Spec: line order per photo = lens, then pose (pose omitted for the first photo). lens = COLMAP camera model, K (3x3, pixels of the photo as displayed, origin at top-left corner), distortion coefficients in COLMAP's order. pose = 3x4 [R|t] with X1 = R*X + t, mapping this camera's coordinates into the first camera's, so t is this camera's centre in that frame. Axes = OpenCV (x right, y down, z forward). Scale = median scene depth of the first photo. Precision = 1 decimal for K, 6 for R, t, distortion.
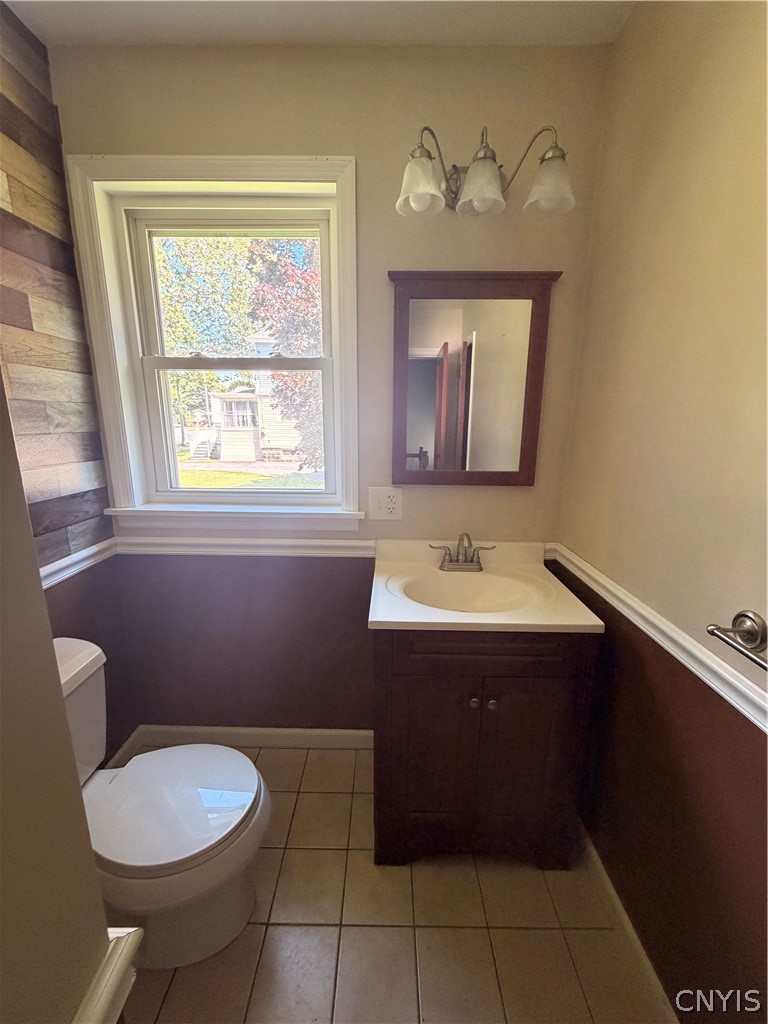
lens RADIAL K [[408.4, 0, 383.9], [0, 408.4, 512.7], [0, 0, 1]] dist [-0.000292, 0.000340]
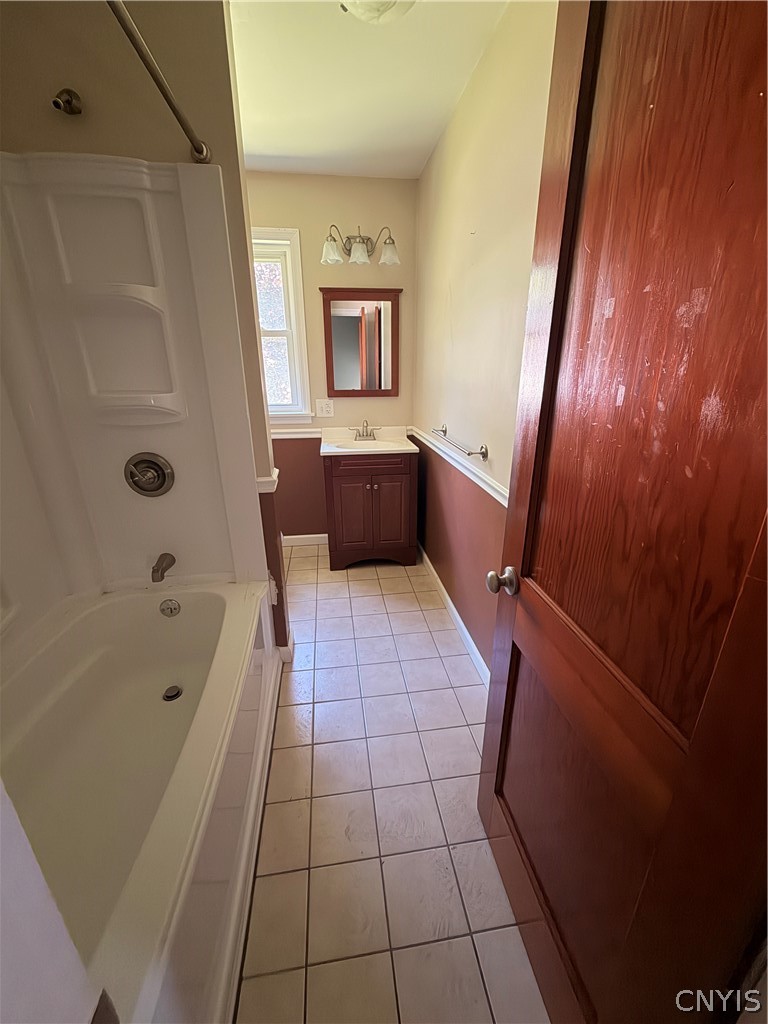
lens RADIAL K [[408.4, 0, 385.3], [0, 408.4, 508.8], [0, 0, 1]] dist [-0.000292, 0.000340]
pose [[0.988522, -0.062895, 0.137361, -0.011095], [0.047453, 0.992468, 0.112938, 0.267255], [-0.143430, -0.105124, 0.984061, -1.083271]]
